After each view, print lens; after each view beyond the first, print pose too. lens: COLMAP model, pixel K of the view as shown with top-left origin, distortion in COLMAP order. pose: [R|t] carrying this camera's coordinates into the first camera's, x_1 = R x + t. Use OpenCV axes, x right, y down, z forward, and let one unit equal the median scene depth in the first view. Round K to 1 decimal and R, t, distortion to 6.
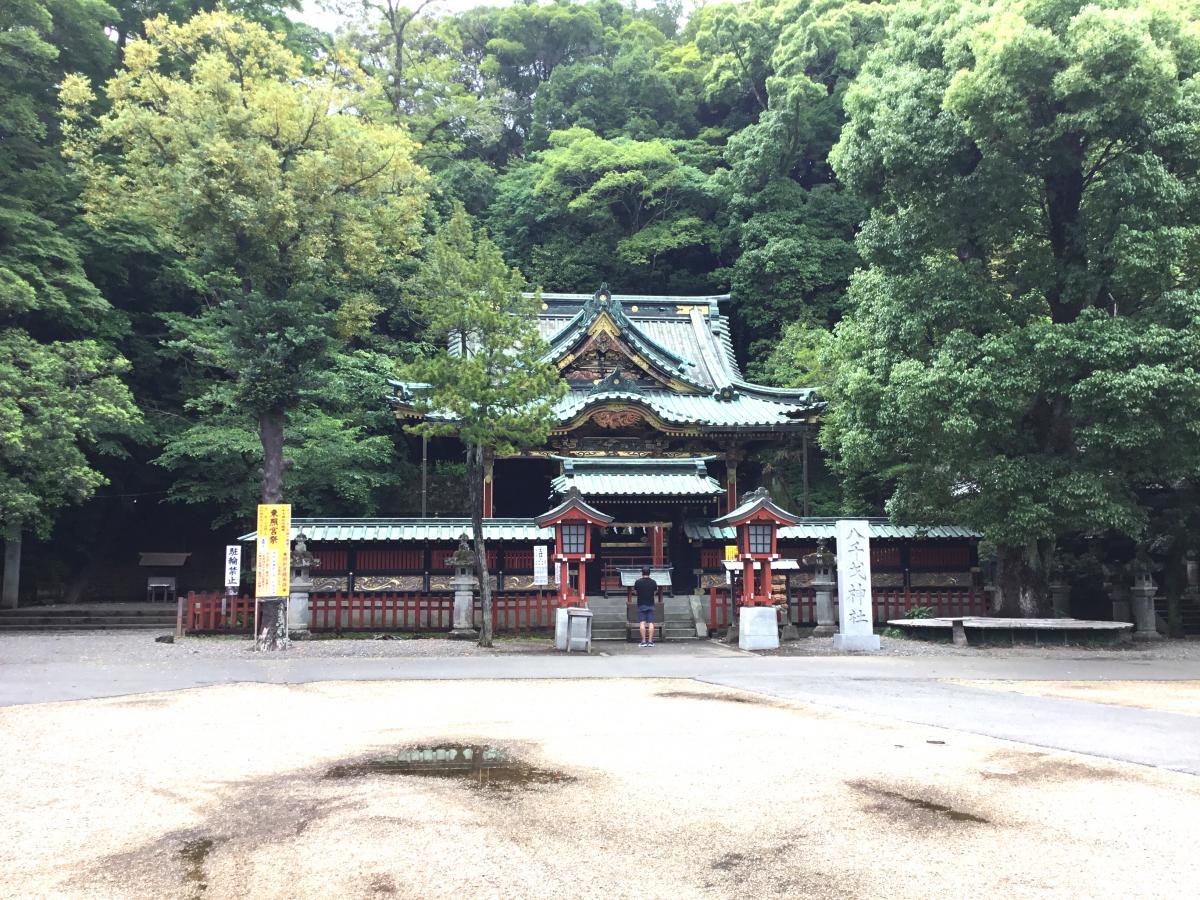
lens RADIAL K [[920.7, 0, 601.4], [0, 920.7, 452.0], [0, 0, 1]] dist [0.042608, -0.008539]
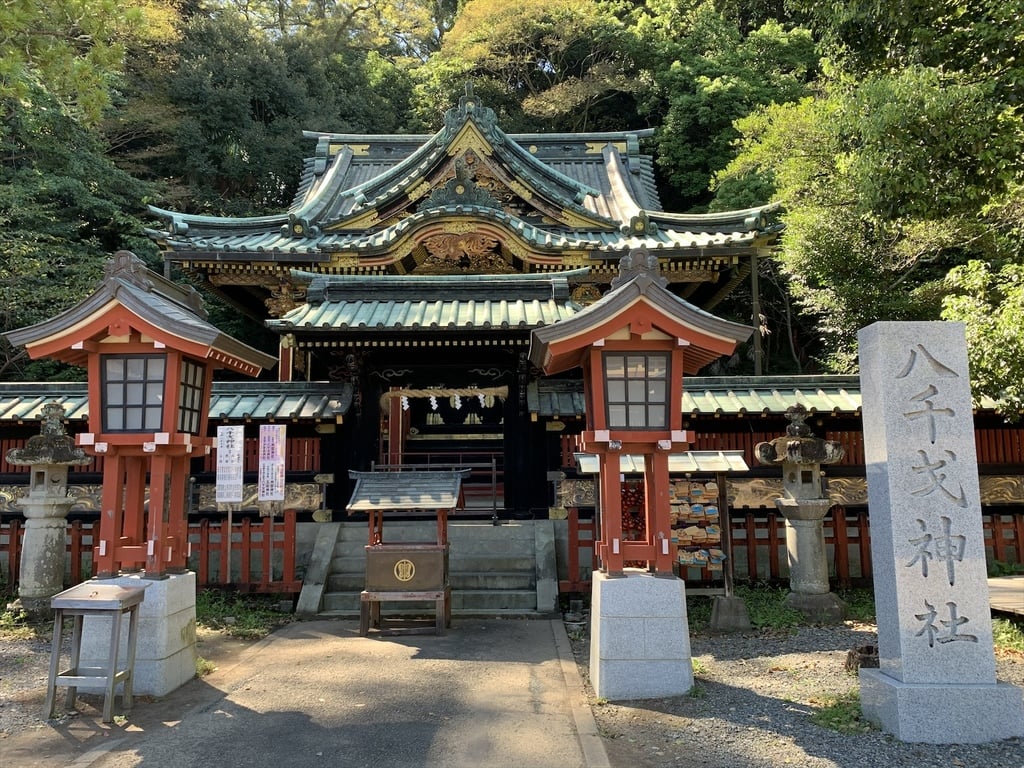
lens RADIAL K [[680.8, 0, 510.2], [0, 680.8, 382.8], [0, 0, 1]] dist [0.034820, 0.001349]
pose [[0.992438, -0.015079, -0.121817, 0.099692], [0.014986, 0.999886, -0.001677, 0.058295], [0.121829, -0.000162, 0.992551, 0.463456]]
